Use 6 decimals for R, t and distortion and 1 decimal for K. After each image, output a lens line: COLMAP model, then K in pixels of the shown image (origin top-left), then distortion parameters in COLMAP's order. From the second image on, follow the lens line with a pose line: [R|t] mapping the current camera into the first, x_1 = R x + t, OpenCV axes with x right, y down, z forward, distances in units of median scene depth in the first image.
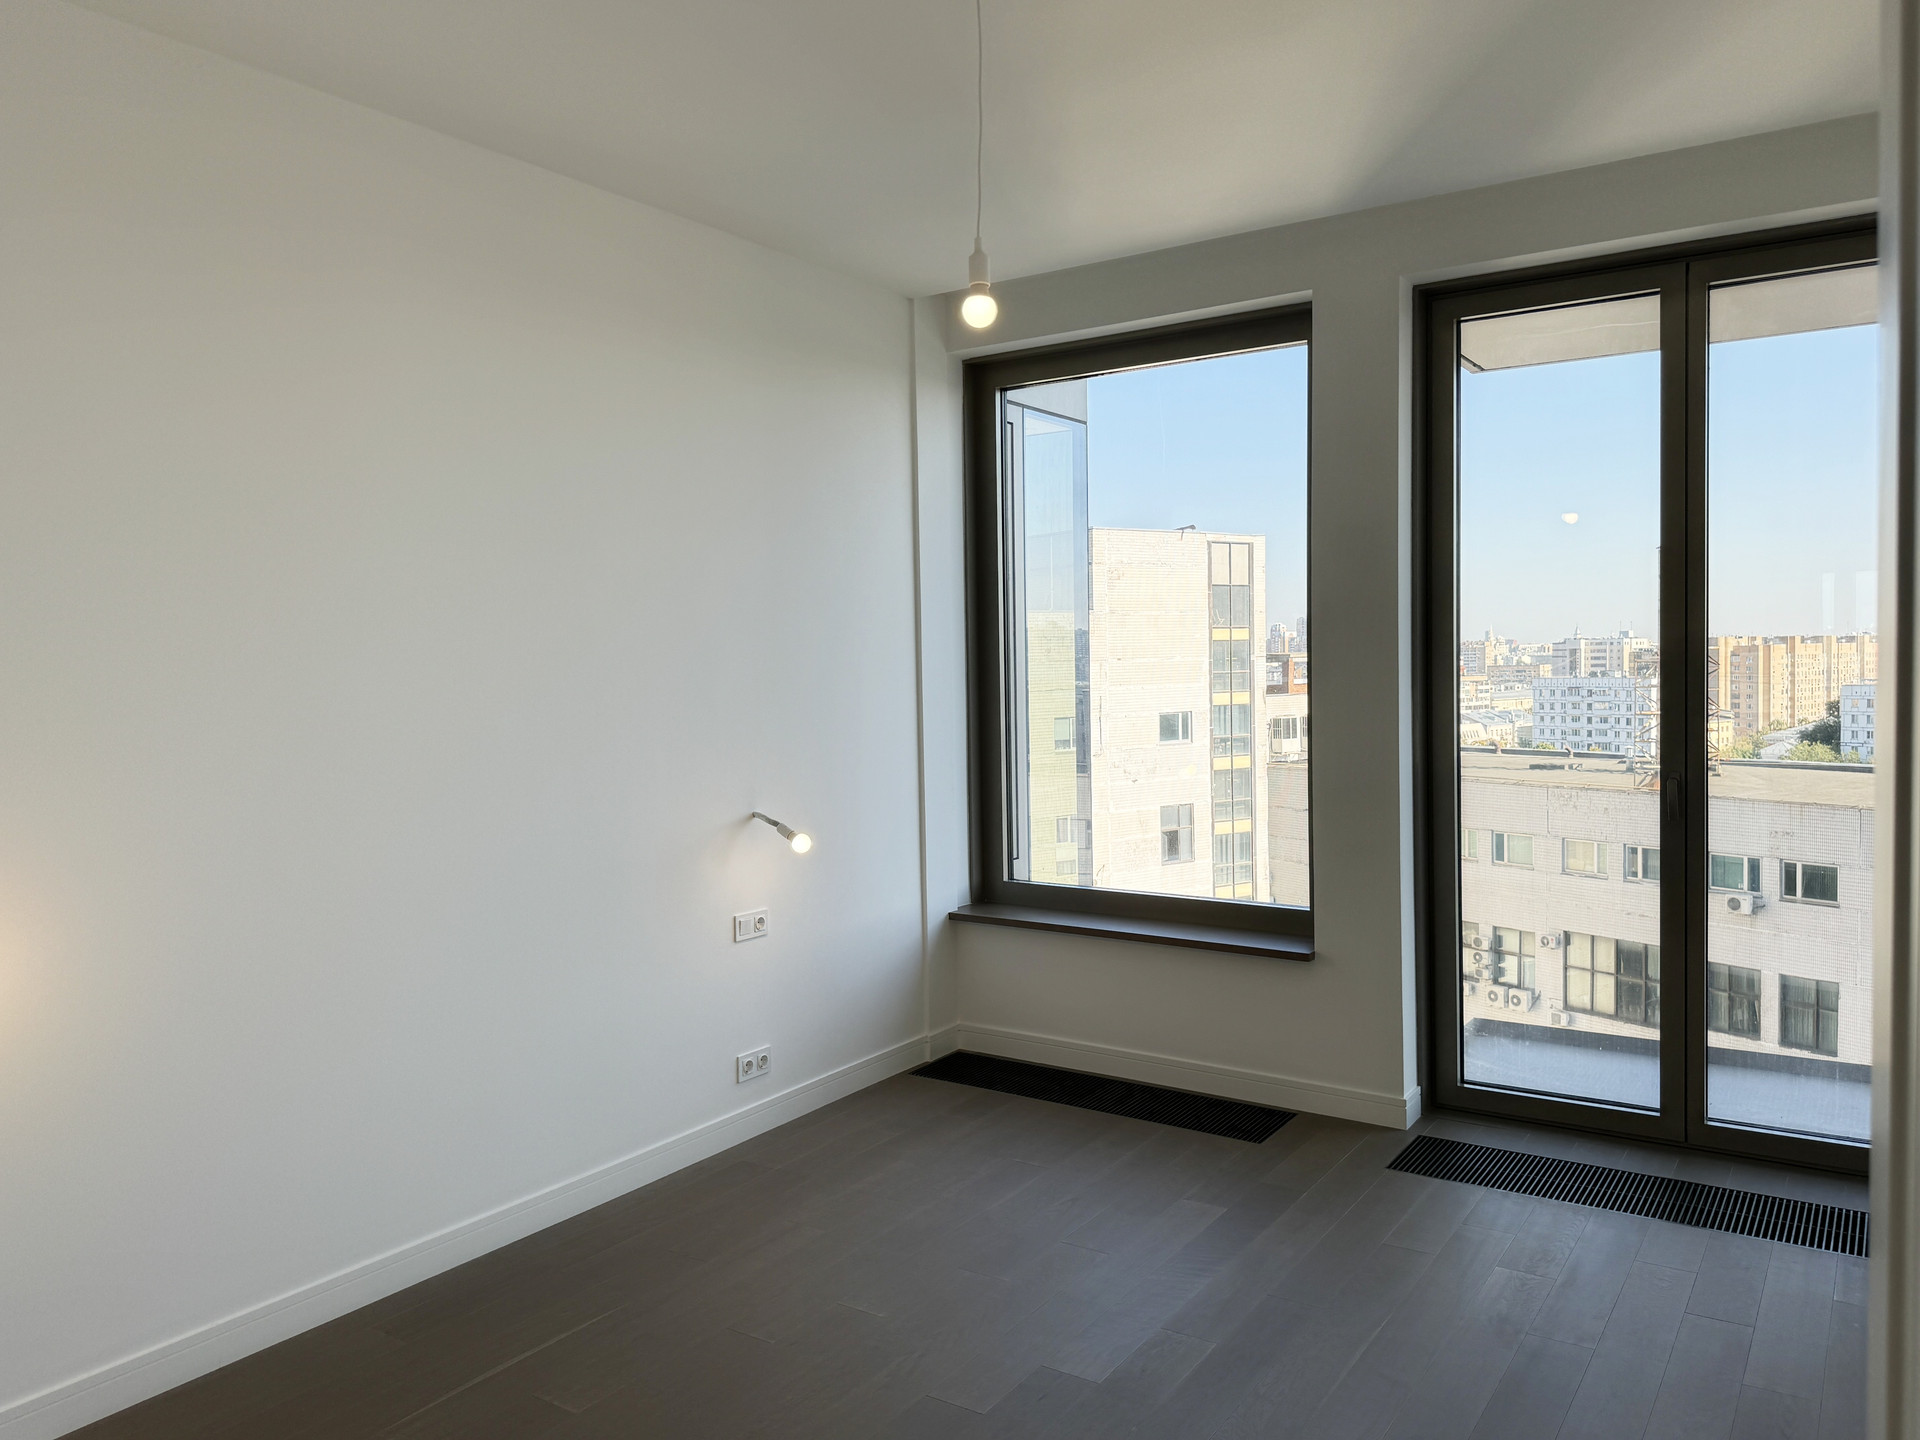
lens RADIAL K [[1402.4, 0, 960.0], [0, 1402.4, 720.0], [0, 0, 1]] dist [0.153596, -0.267225]
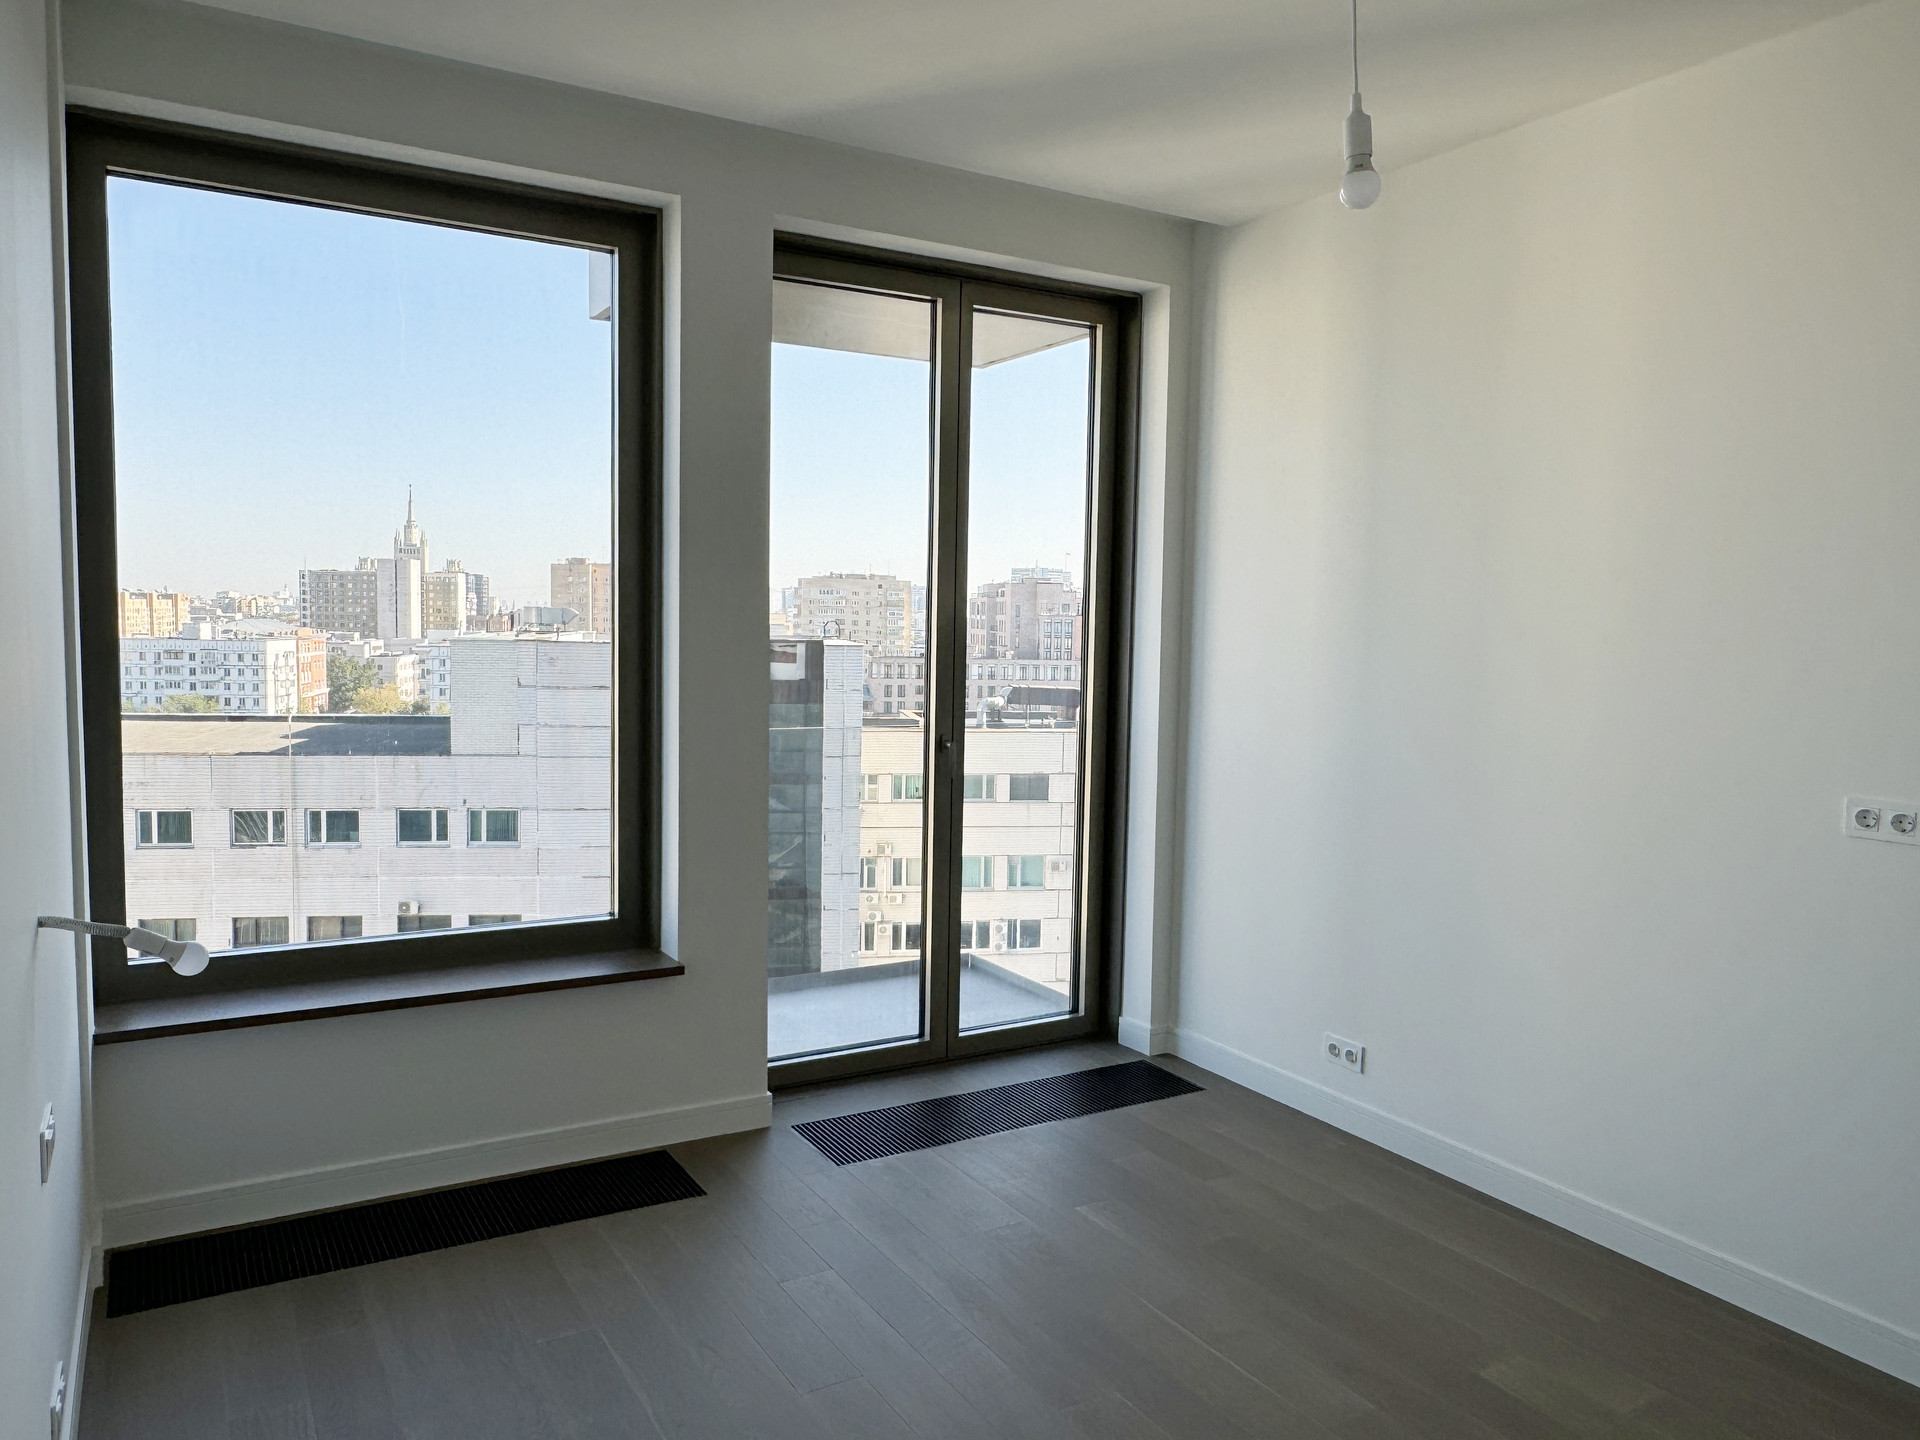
lens RADIAL K [[1353.1, 0, 960.0], [0, 1353.1, 720.0], [0, 0, 1]] dist [0.000856, 0.001032]
pose [[0.445663, -0.044054, 0.894116, -0.365969], [0.012085, 0.998993, 0.043198, -0.017978], [-0.895119, -0.008446, 0.445747, 0.422110]]
